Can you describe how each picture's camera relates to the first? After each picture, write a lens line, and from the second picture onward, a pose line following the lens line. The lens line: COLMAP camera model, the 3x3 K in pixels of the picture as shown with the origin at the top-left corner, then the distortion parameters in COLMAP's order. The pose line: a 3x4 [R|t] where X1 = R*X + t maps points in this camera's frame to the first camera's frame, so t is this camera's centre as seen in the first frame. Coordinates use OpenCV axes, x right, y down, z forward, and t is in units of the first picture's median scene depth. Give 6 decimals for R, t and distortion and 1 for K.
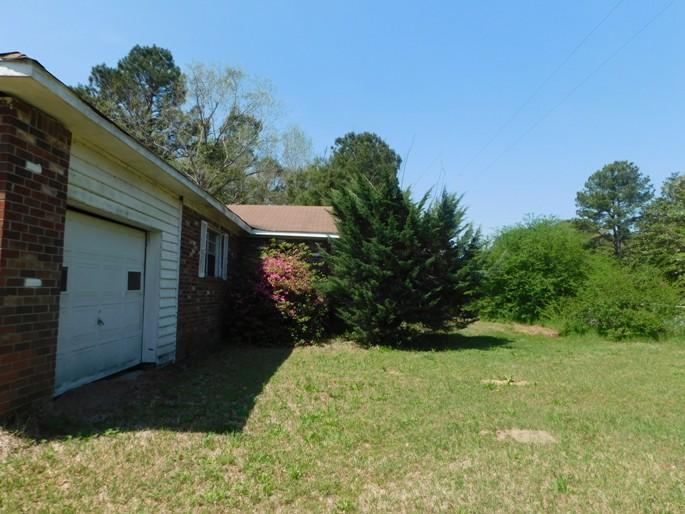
lens RADIAL K [[456.8, 0, 341.1], [0, 456.8, 257.8], [0, 0, 1]] dist [-0.041929, 0.010251]
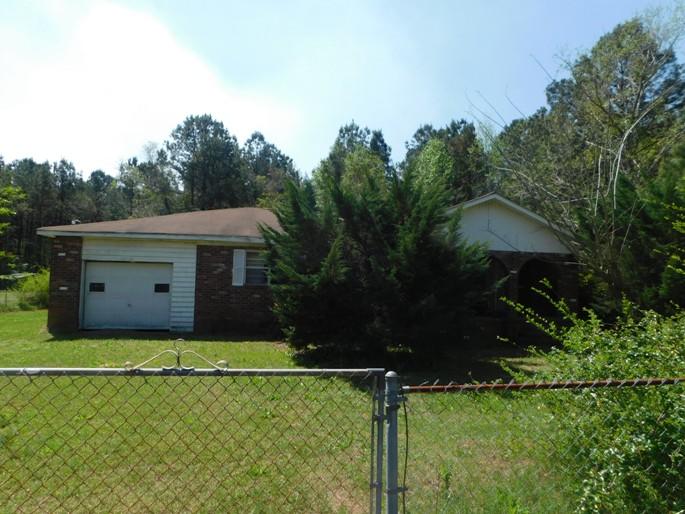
lens RADIAL K [[456.8, 0, 341.7], [0, 456.8, 255.8], [0, 0, 1]] dist [-0.041929, 0.010251]
pose [[0.157284, -0.079718, -0.984331, 1.108689], [0.052531, 0.996001, -0.072269, 0.061740], [0.986155, -0.040341, 0.160843, 0.941714]]
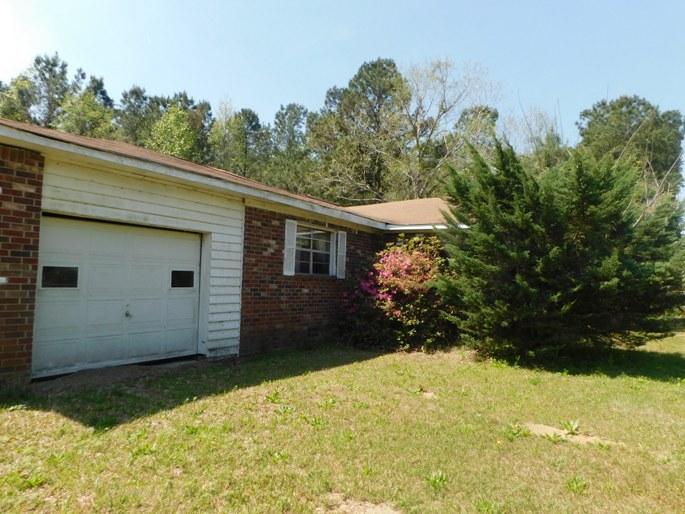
lens RADIAL K [[456.8, 0, 341.5], [0, 456.8, 259.5], [0, 0, 1]] dist [-0.041929, 0.010251]
pose [[0.826785, -0.027586, -0.561841, 0.310992], [0.030772, 0.999519, -0.003792, 0.012168], [0.561675, -0.014154, 0.827237, 0.189046]]
